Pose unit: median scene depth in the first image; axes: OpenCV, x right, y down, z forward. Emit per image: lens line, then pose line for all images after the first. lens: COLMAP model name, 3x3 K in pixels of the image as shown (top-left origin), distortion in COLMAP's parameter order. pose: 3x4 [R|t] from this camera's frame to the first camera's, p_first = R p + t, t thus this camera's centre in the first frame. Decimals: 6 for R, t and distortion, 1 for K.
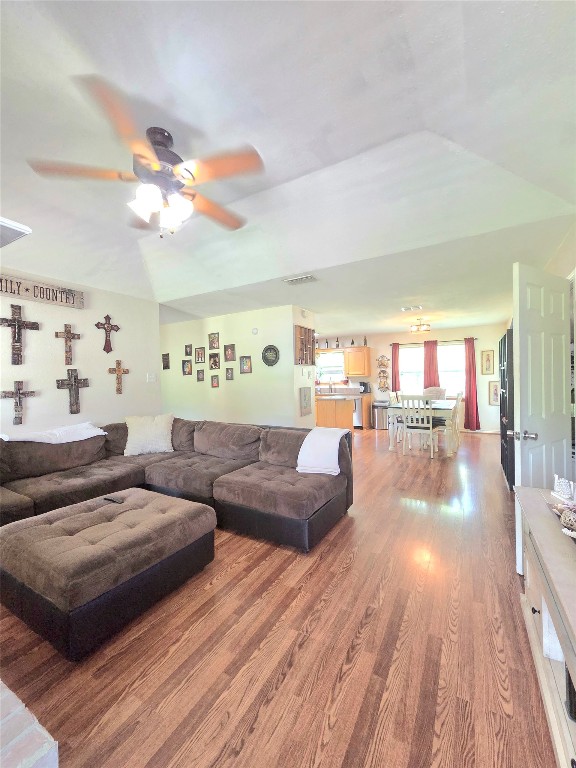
lens RADIAL K [[312.1, 0, 289.8], [0, 312.1, 383.9], [0, 0, 1]] dist [-0.000375, -0.000575]
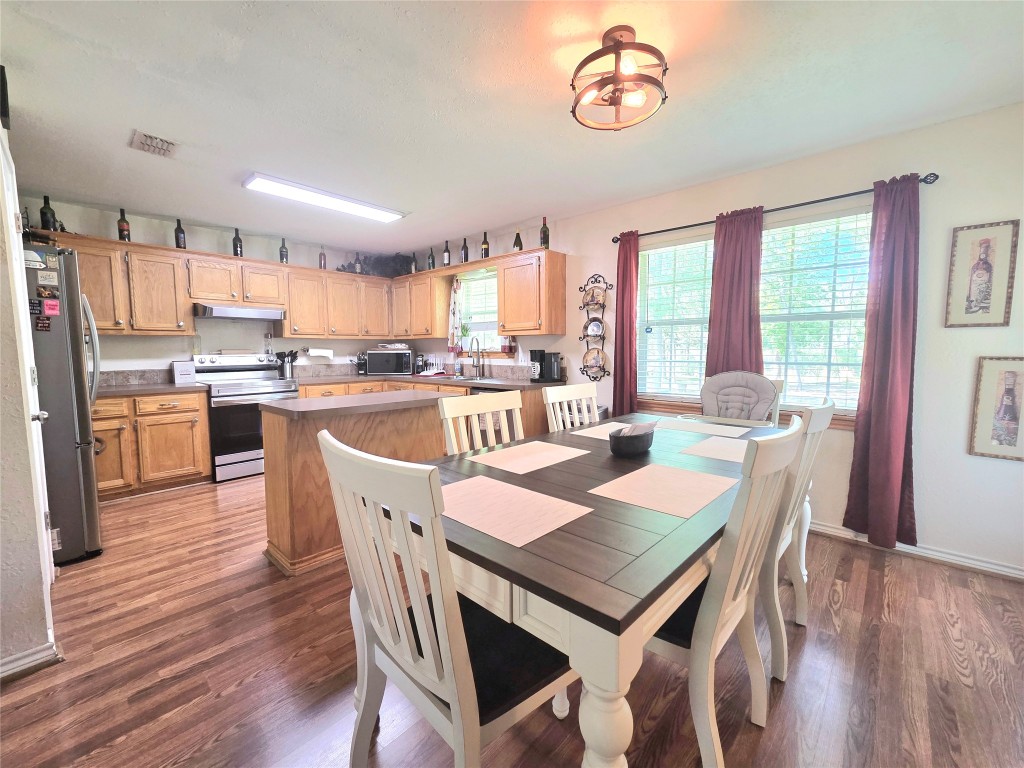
lens RADIAL K [[416.1, 0, 511.0], [0, 416.1, 382.4], [0, 0, 1]] dist [-0.000375, -0.000575]
pose [[0.970562, 0.026955, -0.239338, 0.323523], [-0.005936, 0.996093, 0.088114, -0.012766], [0.240778, -0.084099, 0.966930, 0.530468]]
